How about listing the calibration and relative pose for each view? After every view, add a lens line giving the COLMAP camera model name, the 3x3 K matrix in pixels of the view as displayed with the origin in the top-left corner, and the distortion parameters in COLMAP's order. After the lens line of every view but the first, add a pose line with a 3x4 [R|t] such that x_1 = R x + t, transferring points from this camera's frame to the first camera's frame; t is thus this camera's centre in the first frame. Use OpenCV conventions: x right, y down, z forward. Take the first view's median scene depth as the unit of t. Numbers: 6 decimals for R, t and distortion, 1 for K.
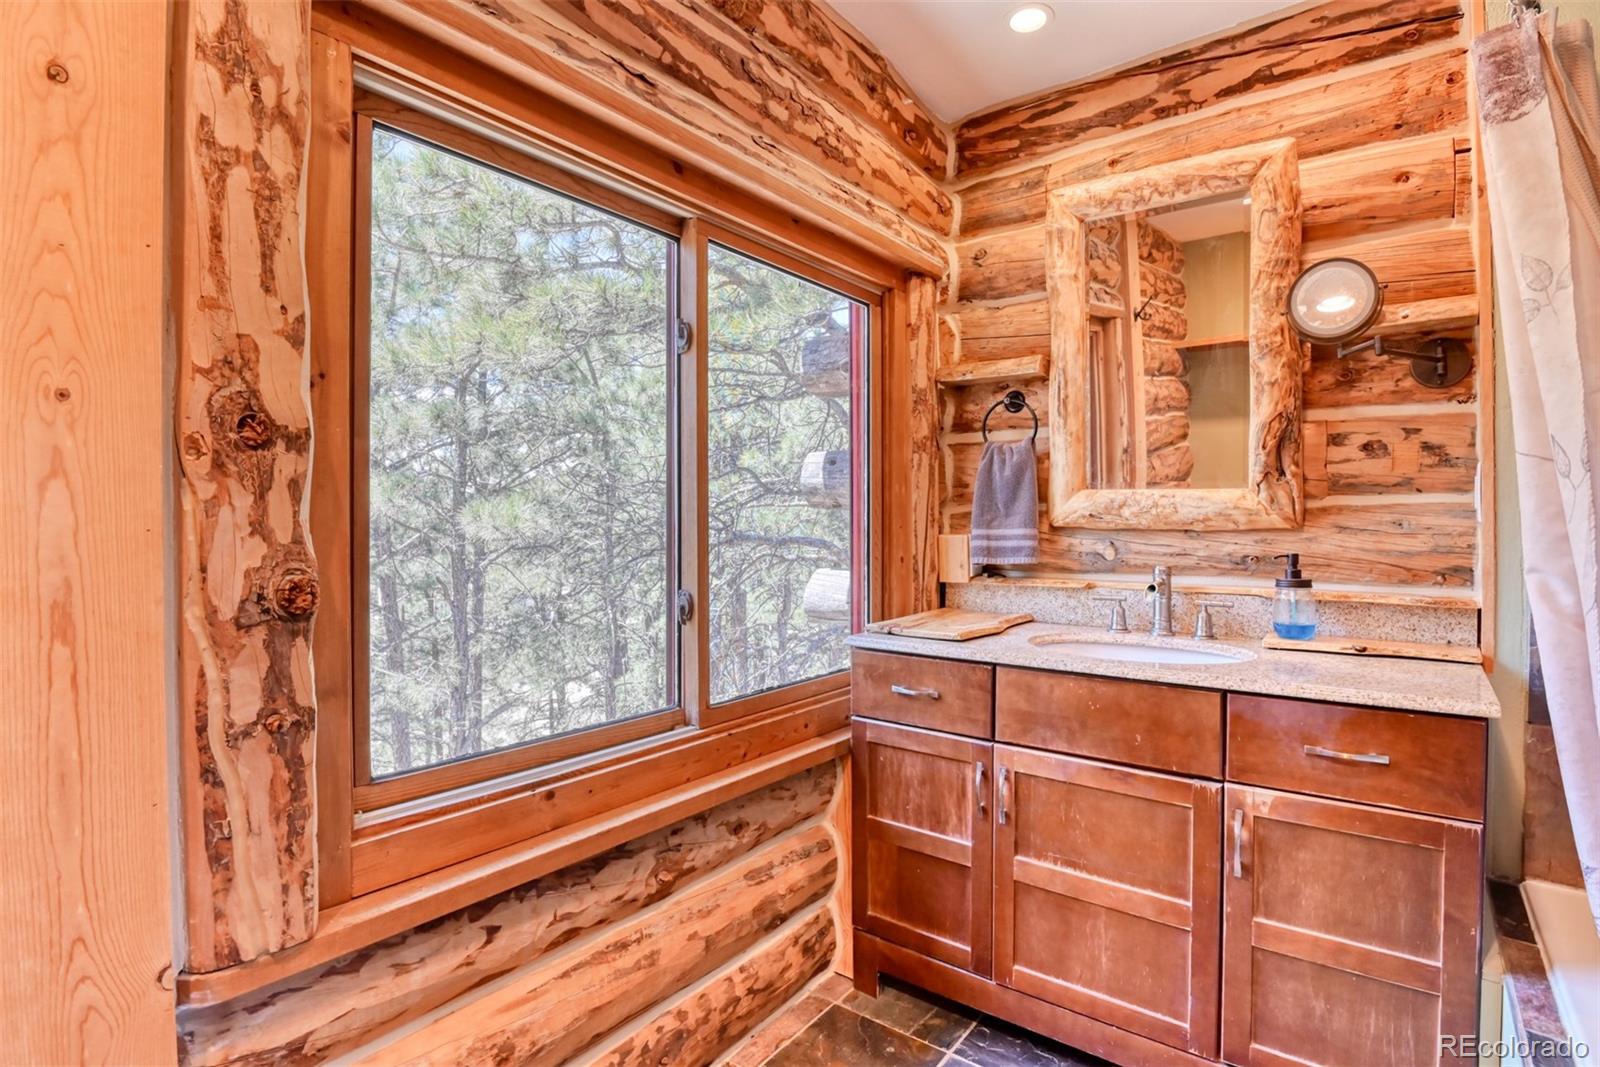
lens RADIAL K [[776.5, 0, 804.6], [0, 776.5, 538.7], [0, 0, 1]] dist [-0.021259, -0.004330]
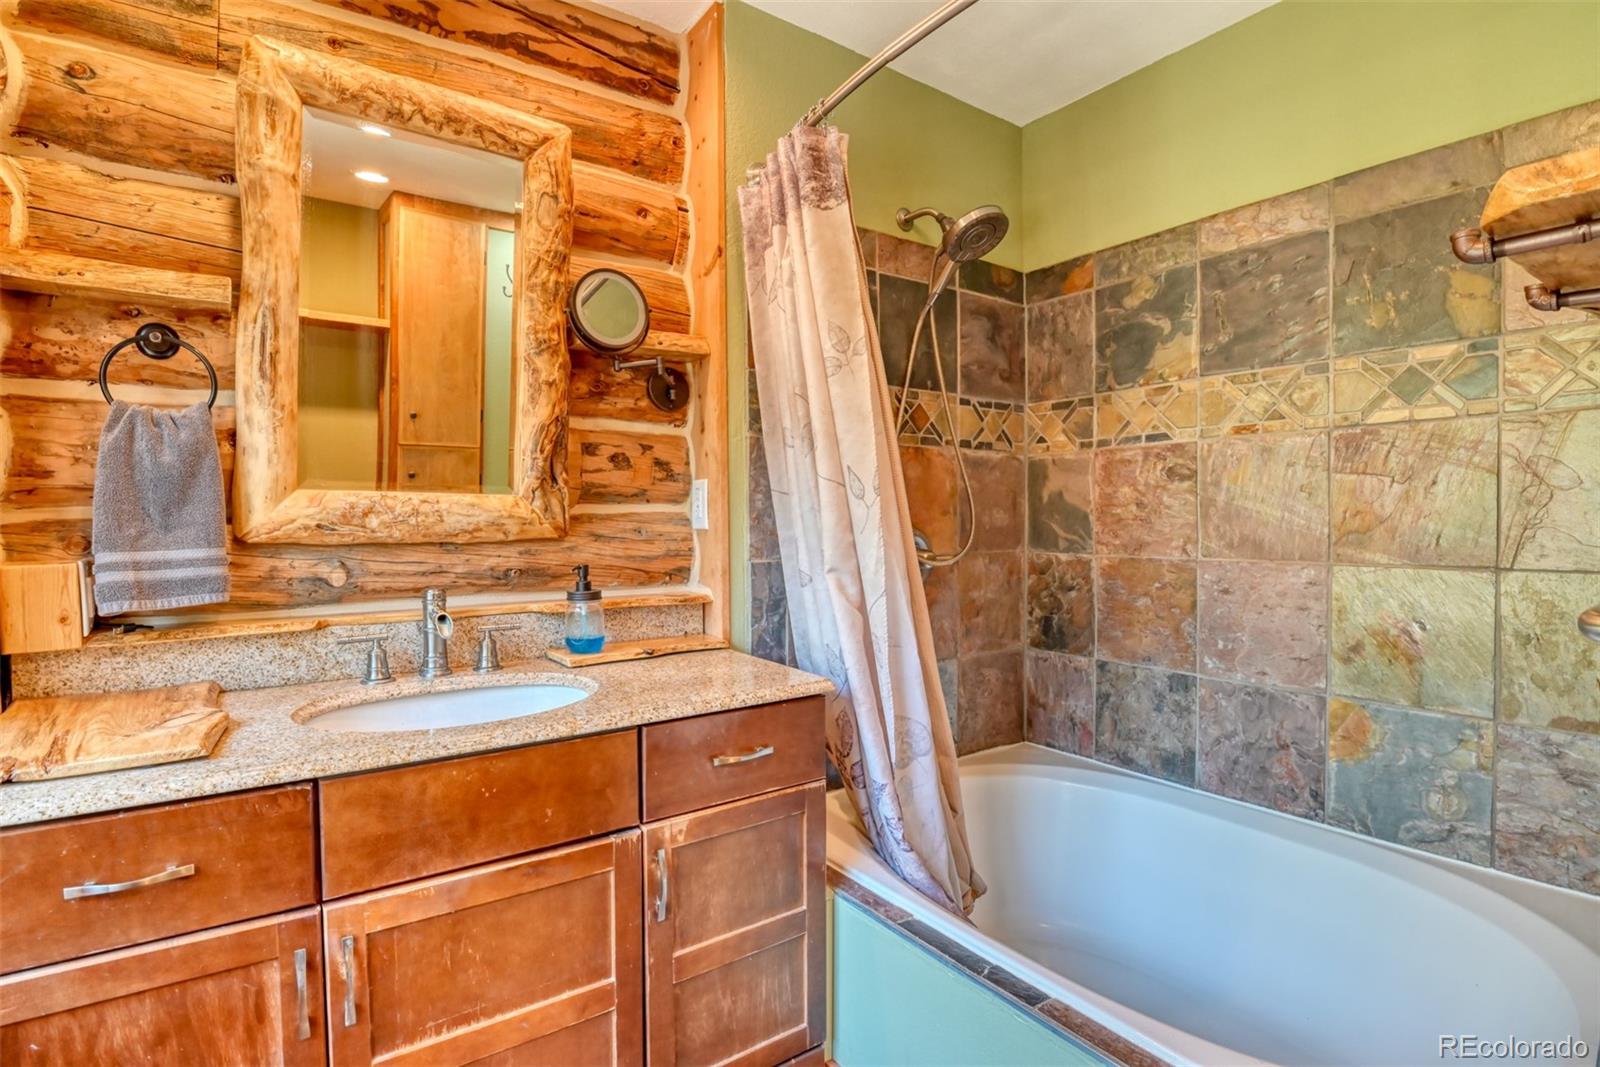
lens RADIAL K [[776.5, 0, 804.6], [0, 776.5, 538.7], [0, 0, 1]] dist [-0.021259, -0.004330]
pose [[0.297727, -0.031919, 0.954117, -0.200365], [0.023992, 0.999375, 0.025946, -0.030951], [-0.954350, 0.015166, 0.298307, 0.430709]]
